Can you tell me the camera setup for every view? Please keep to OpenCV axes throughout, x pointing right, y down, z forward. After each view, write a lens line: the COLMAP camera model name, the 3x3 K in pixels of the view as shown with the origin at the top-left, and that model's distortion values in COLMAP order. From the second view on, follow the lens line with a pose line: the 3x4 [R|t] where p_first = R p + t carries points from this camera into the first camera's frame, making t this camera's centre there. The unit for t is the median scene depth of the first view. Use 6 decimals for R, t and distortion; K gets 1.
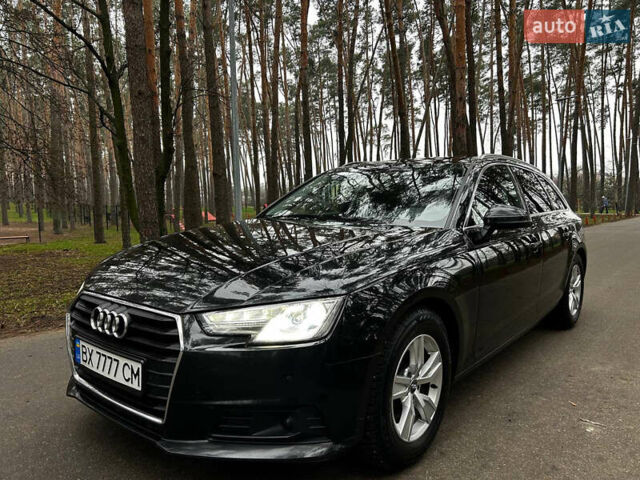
lens RADIAL K [[481.3, 0, 323.2], [0, 481.3, 241.9], [0, 0, 1]] dist [0.049036, -0.054004]
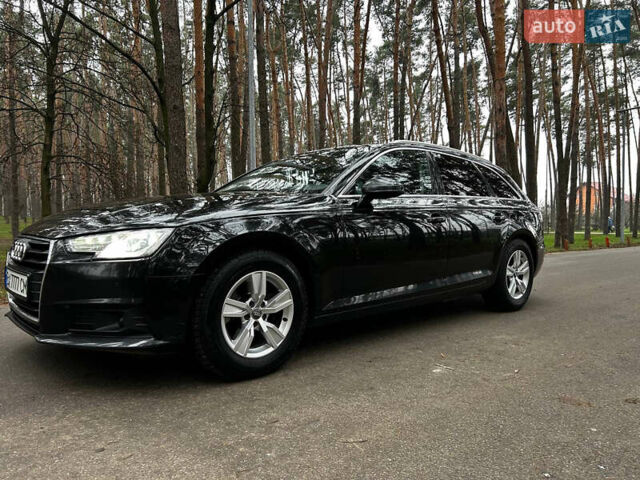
lens RADIAL K [[481.3, 0, 323.2], [0, 481.3, 241.9], [0, 0, 1]] dist [0.049036, -0.054004]
pose [[0.990624, 0.015805, -0.135698, 0.468670], [-0.021138, 0.999056, -0.037950, 0.147613], [0.134970, 0.040462, 0.990023, -0.161032]]
